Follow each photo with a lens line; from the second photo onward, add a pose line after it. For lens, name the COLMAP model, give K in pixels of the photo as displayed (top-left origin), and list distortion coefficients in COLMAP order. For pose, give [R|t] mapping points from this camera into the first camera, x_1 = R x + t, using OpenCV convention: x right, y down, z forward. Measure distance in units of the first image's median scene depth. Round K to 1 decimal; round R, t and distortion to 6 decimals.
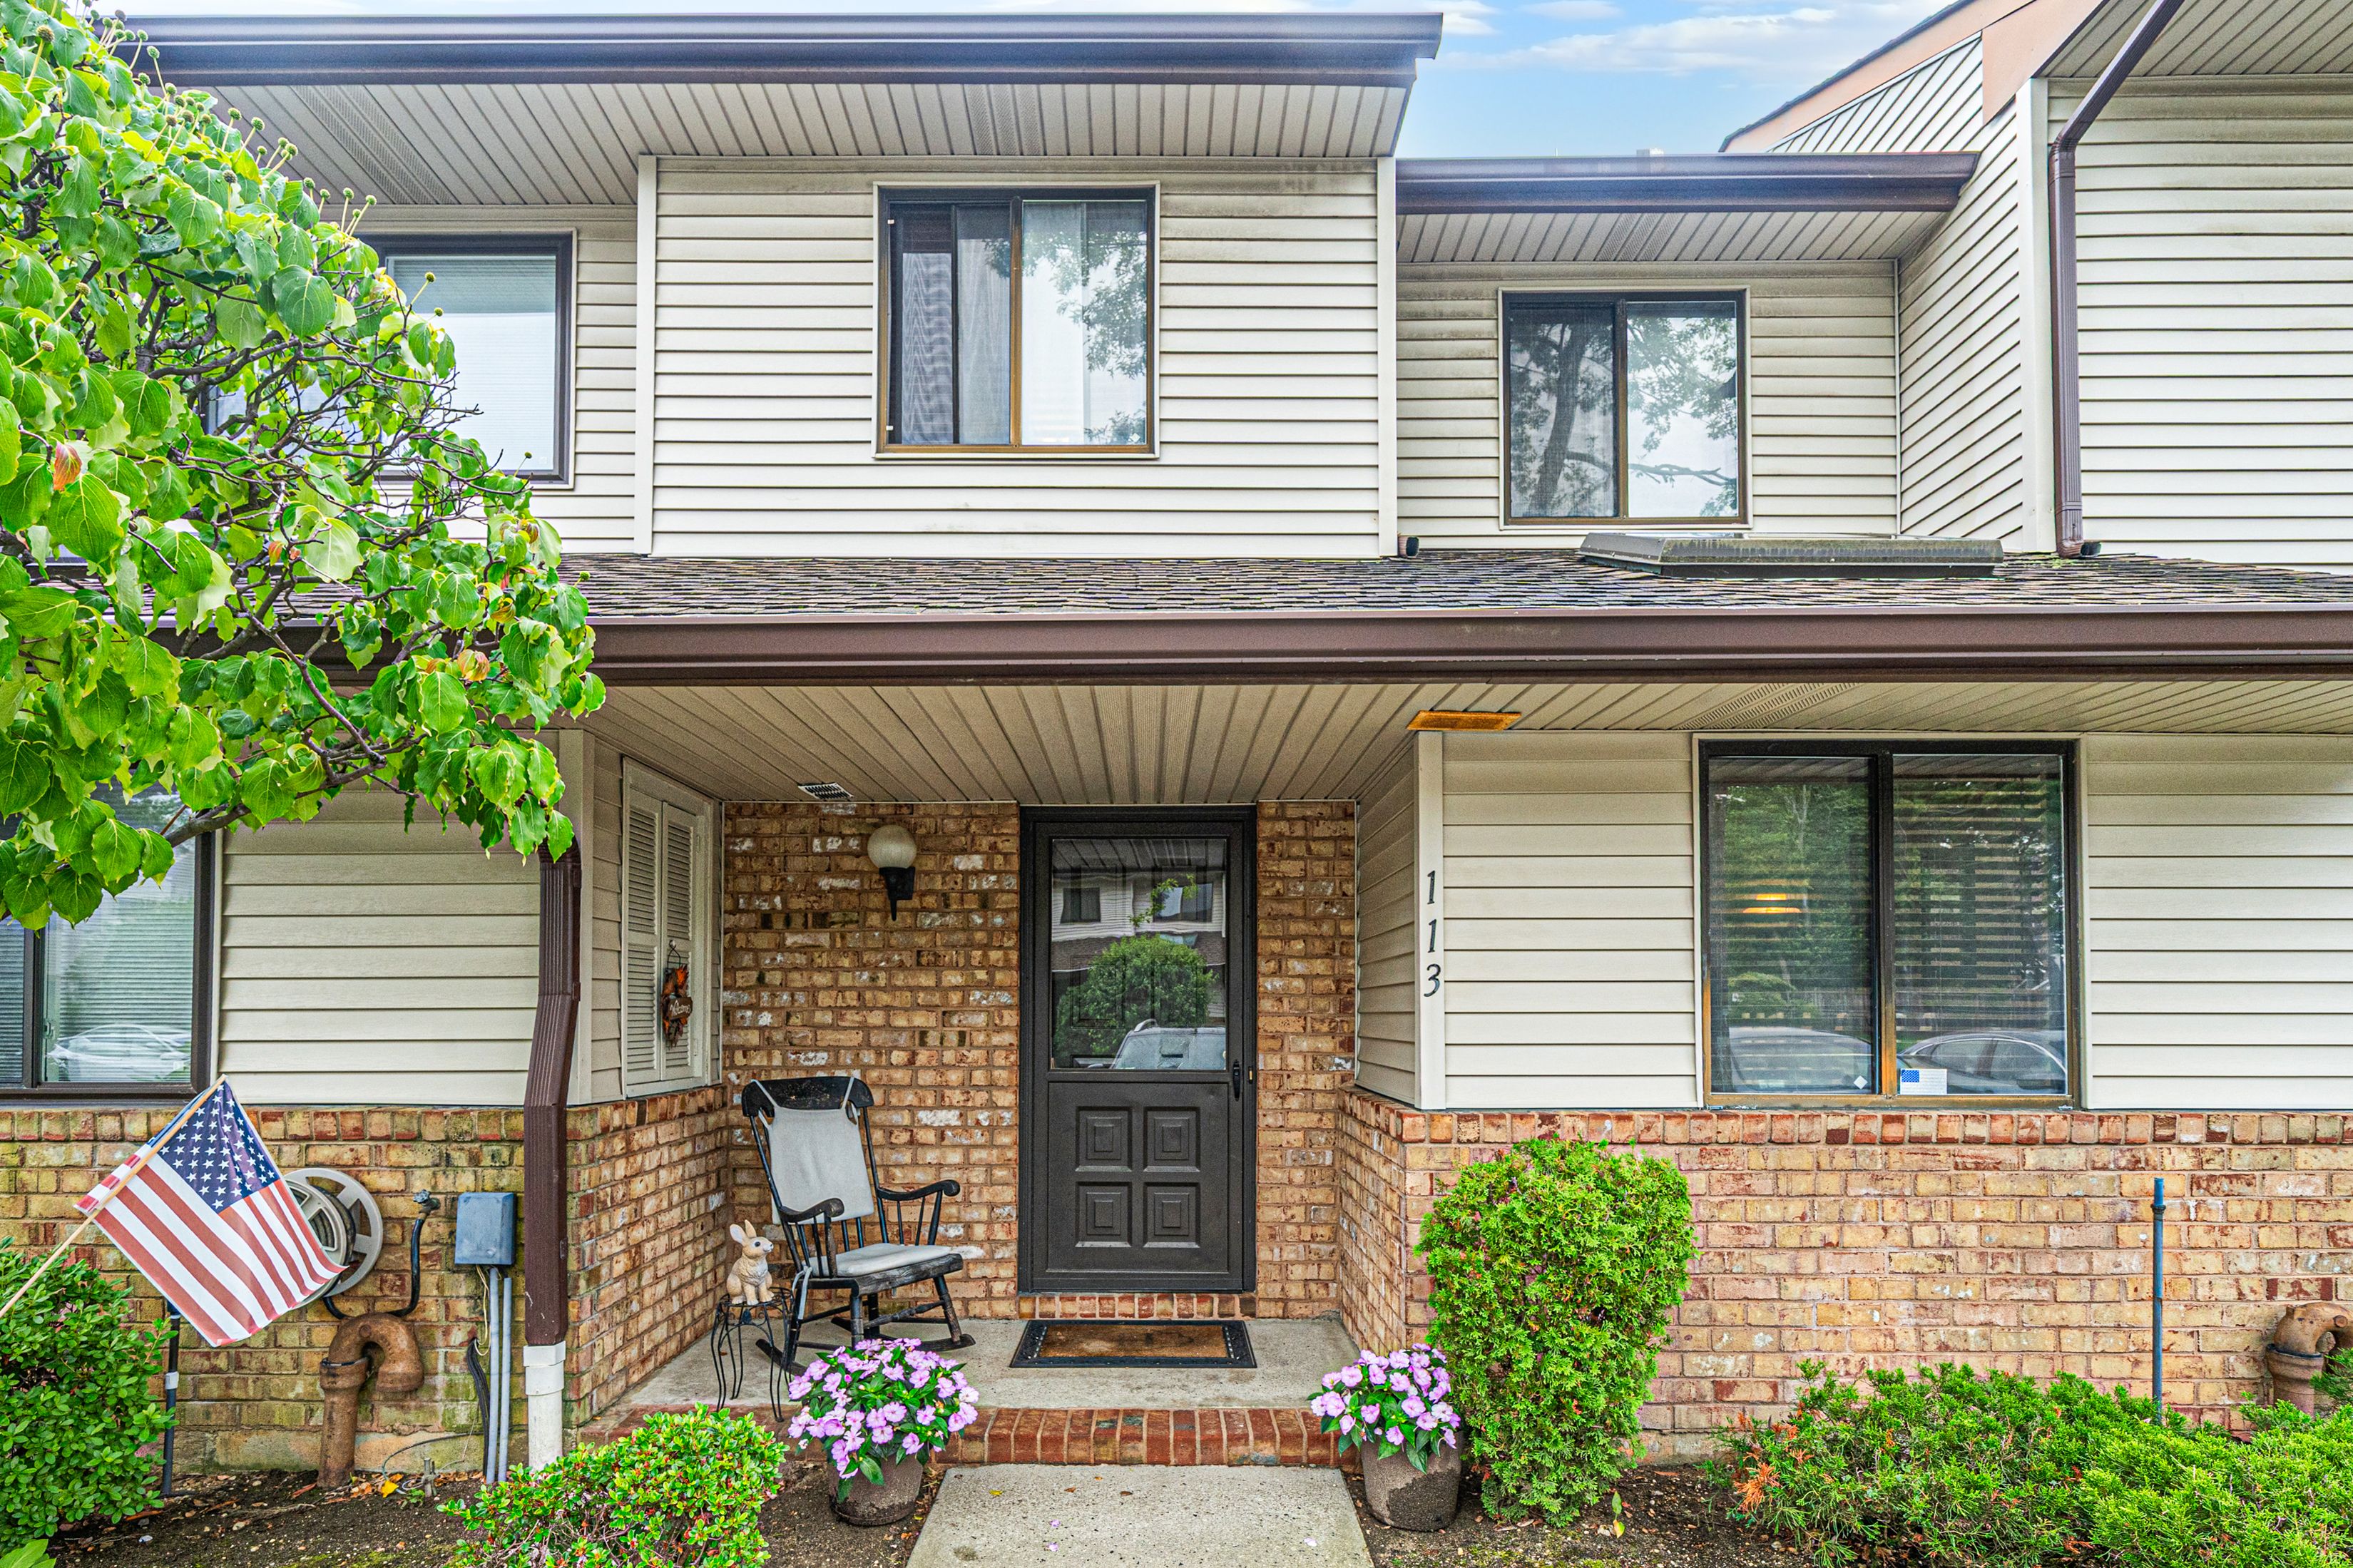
lens RADIAL K [[1043.5, 0, 1161.4], [0, 1043.5, 982.4], [0, 0, 1]] dist [0.002110, -0.000195]
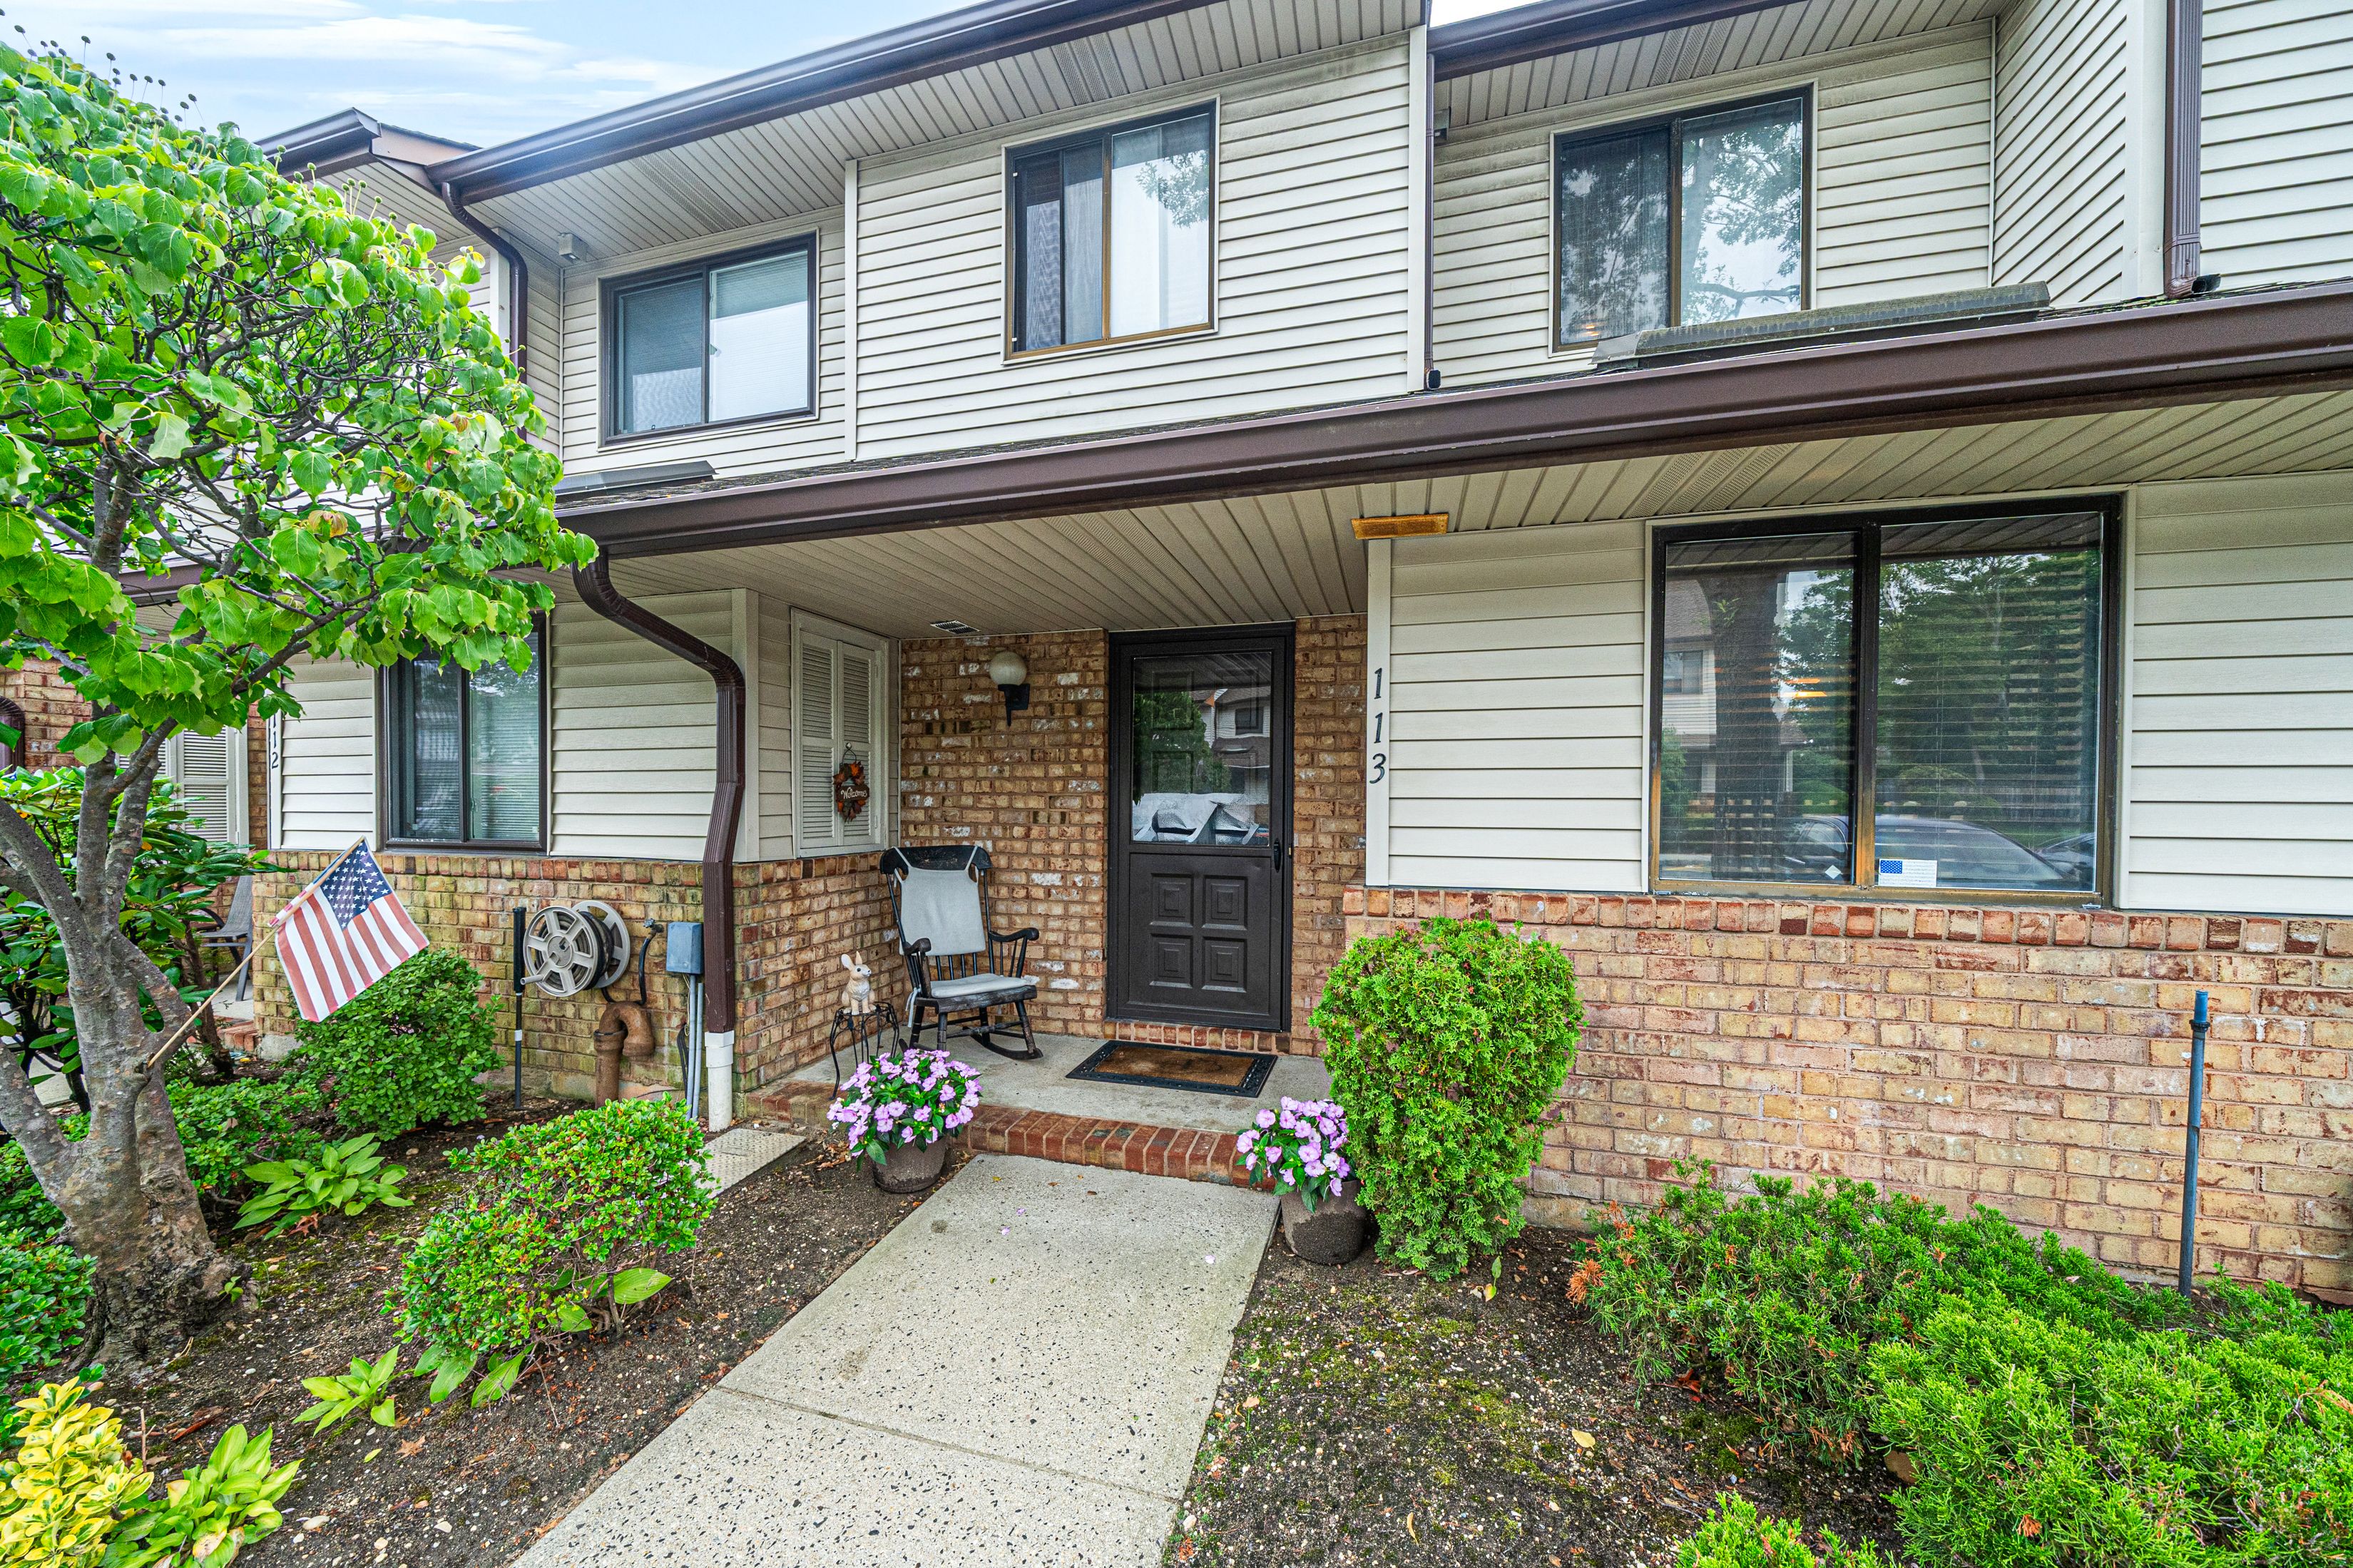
lens RADIAL K [[783.4, 0, 1216.3], [0, 783.4, 805.9], [0, 0, 1]] dist [-0.003092, -0.000326]
pose [[0.966953, 0.006879, -0.254861, 0.302940], [0.002207, 0.999373, 0.035348, 0.007703], [0.254945, -0.034742, 0.966331, 0.158213]]
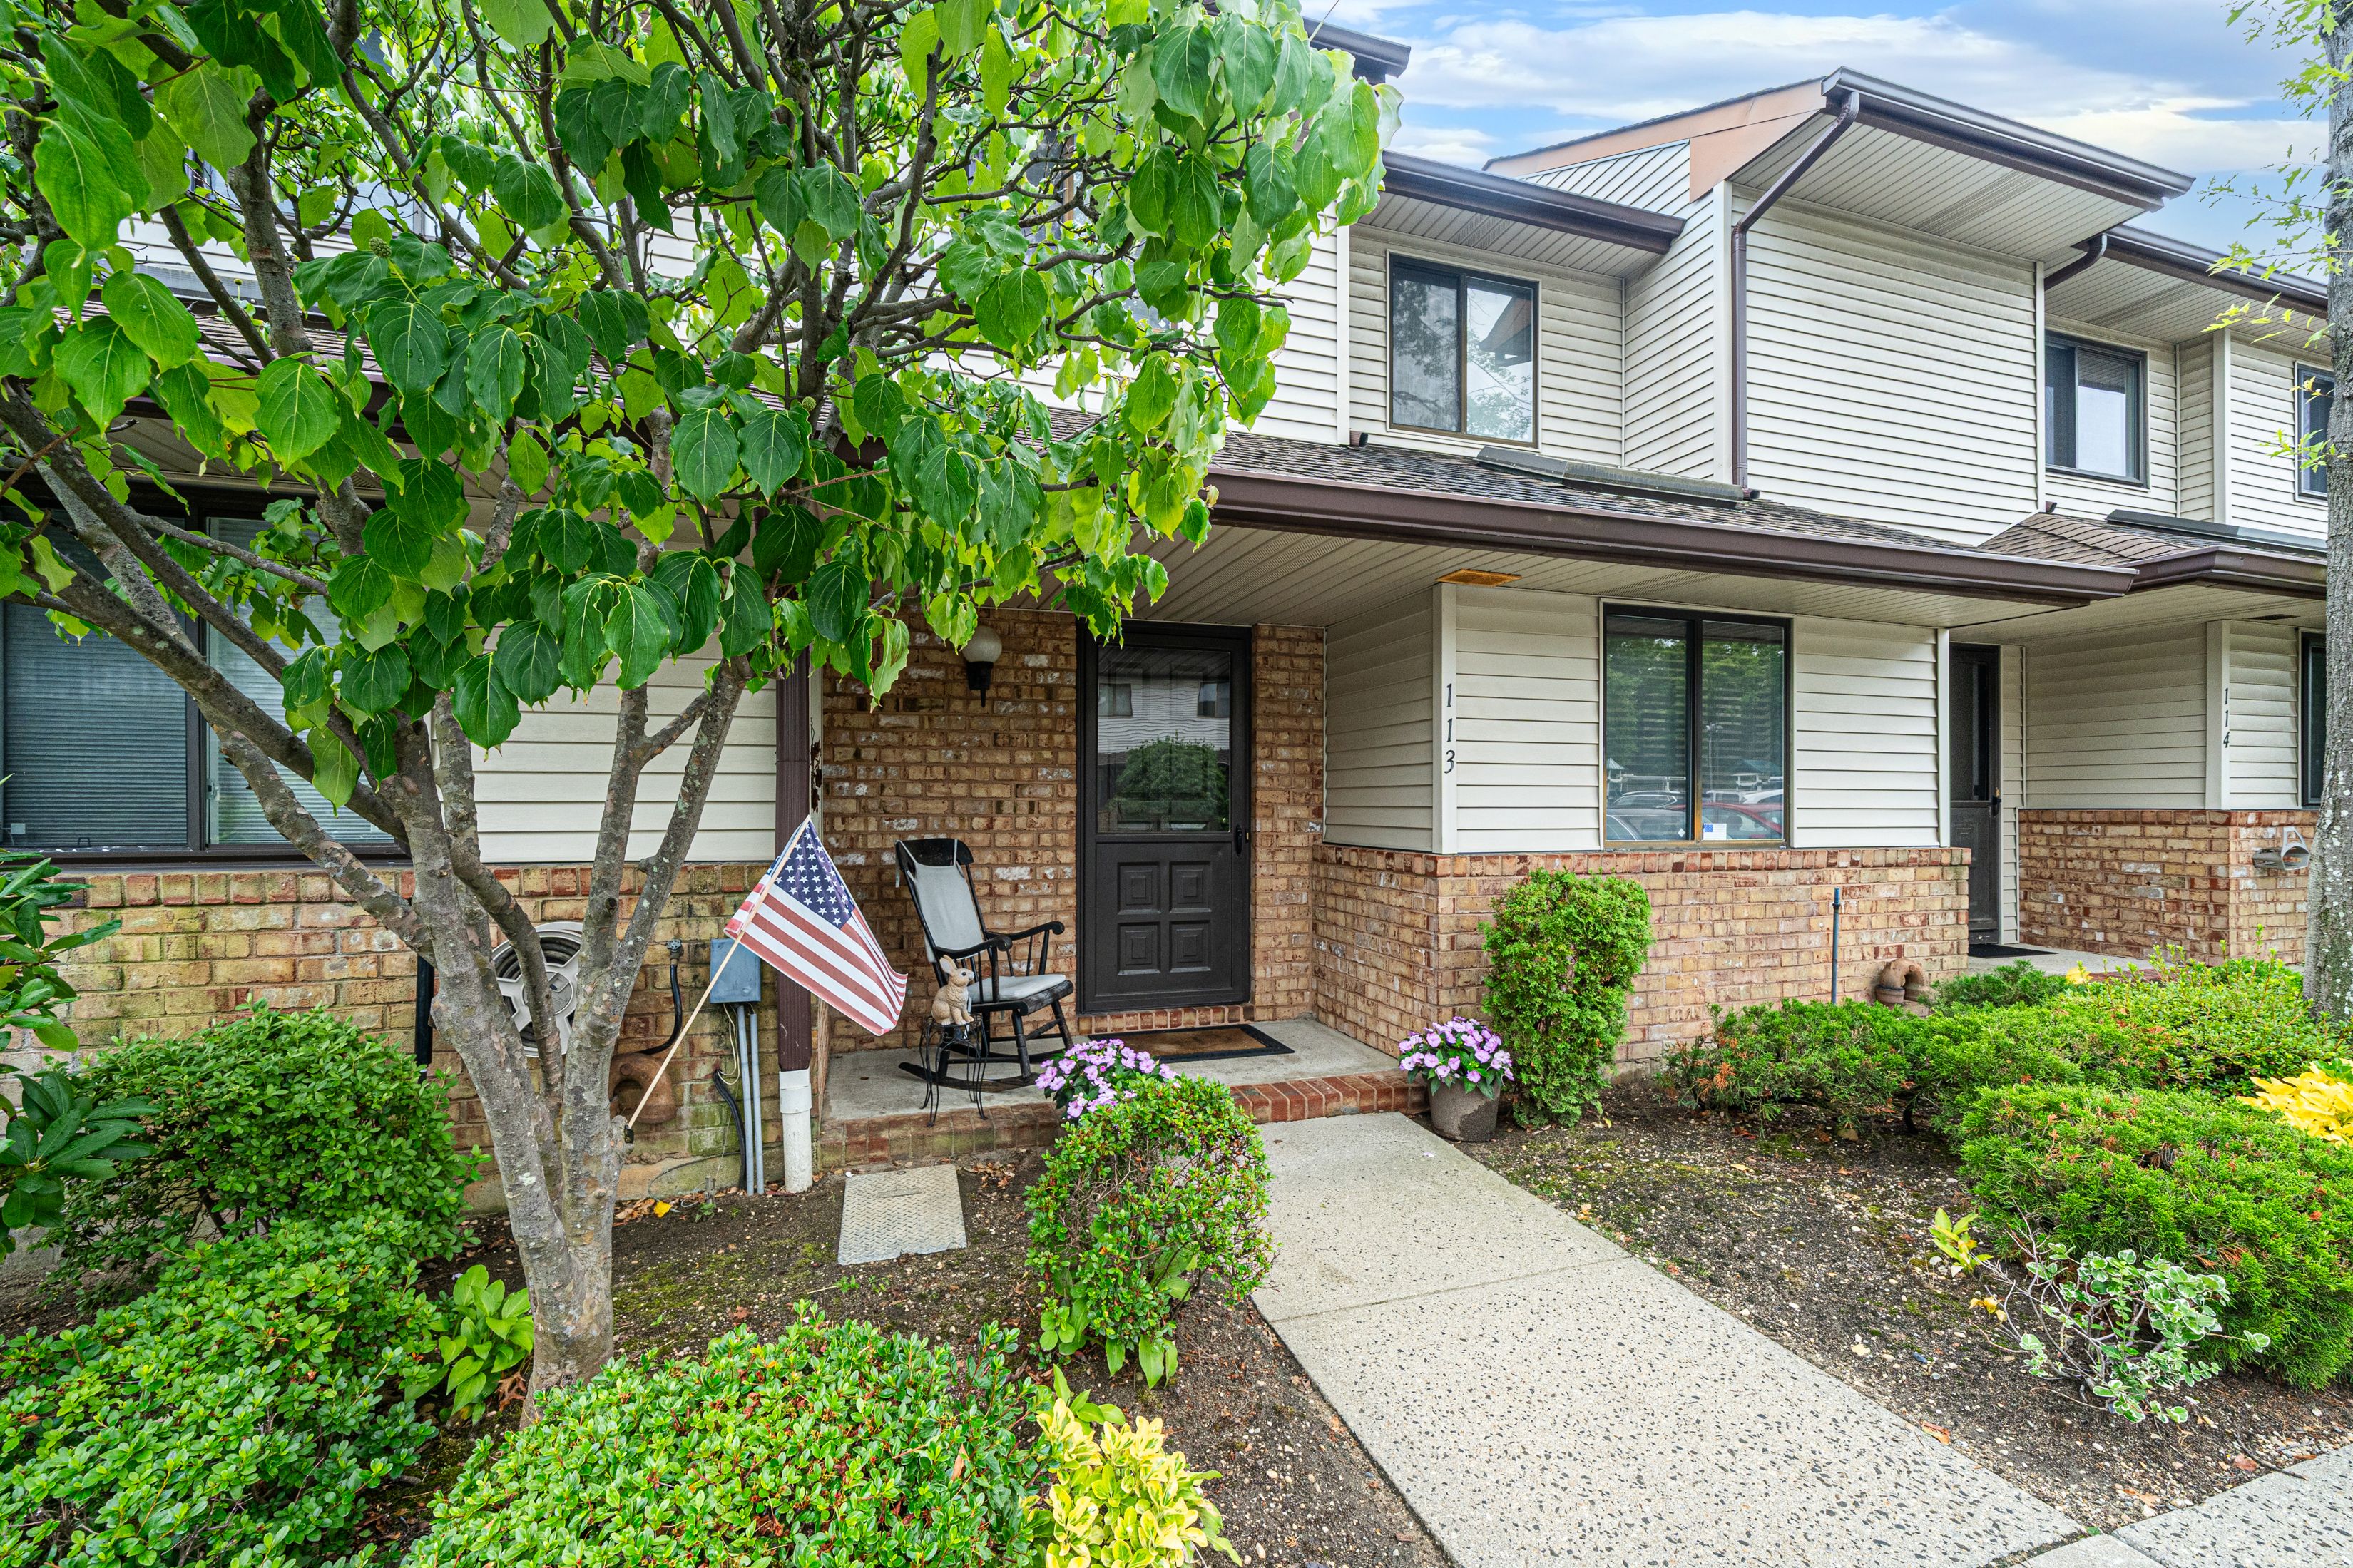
lens RADIAL K [[903.9, 0, 1122.7], [0, 903.9, 796.1], [0, 0, 1]] dist [0.000552, 0.000123]
pose [[0.956565, 0.005321, 0.291470, -0.510271], [-0.011307, 0.999758, 0.018855, 0.025961], [-0.291300, -0.021331, 0.956394, -0.034457]]
